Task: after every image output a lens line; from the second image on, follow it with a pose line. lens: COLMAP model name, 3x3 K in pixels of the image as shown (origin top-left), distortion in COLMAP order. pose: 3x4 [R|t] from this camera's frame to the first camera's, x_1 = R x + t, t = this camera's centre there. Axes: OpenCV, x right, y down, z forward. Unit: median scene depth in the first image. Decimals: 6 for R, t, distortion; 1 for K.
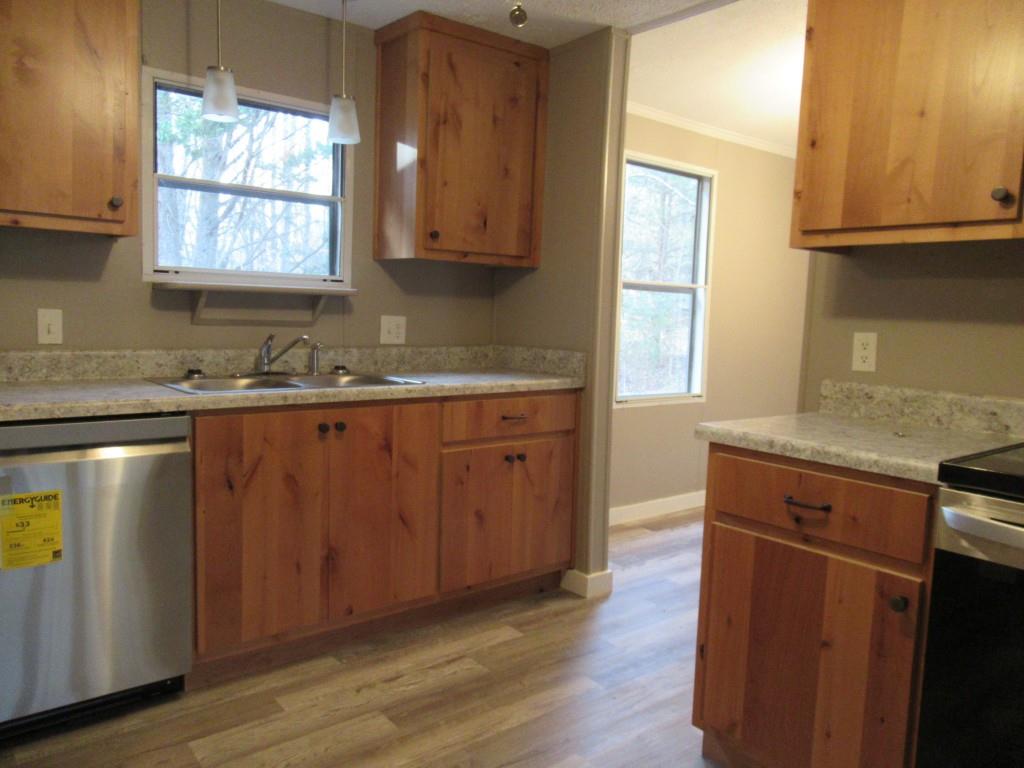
lens RADIAL K [[762.2, 0, 512.0], [0, 762.2, 384.0], [0, 0, 1]] dist [-0.002698, -0.000989]
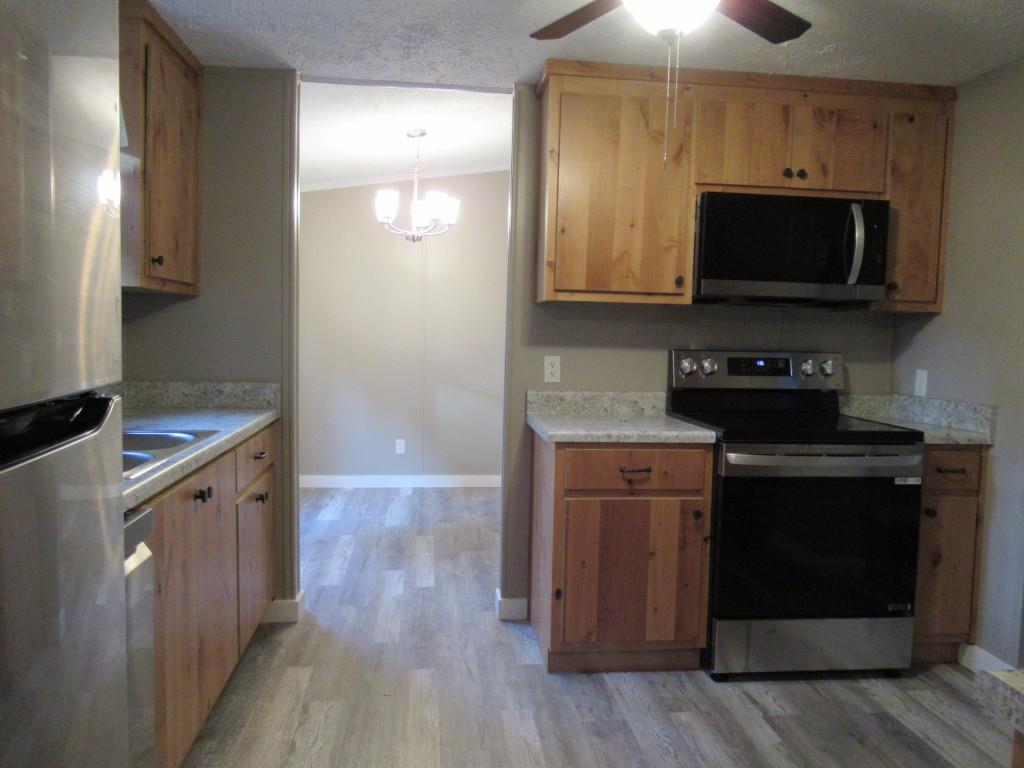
lens RADIAL K [[762.2, 0, 512.0], [0, 762.2, 384.0], [0, 0, 1]] dist [-0.002698, -0.000989]
pose [[0.542771, -0.077293, 0.836316, -0.915781], [0.077399, 0.996122, 0.041830, -0.091873], [-0.836307, 0.042026, 0.546649, 0.297130]]
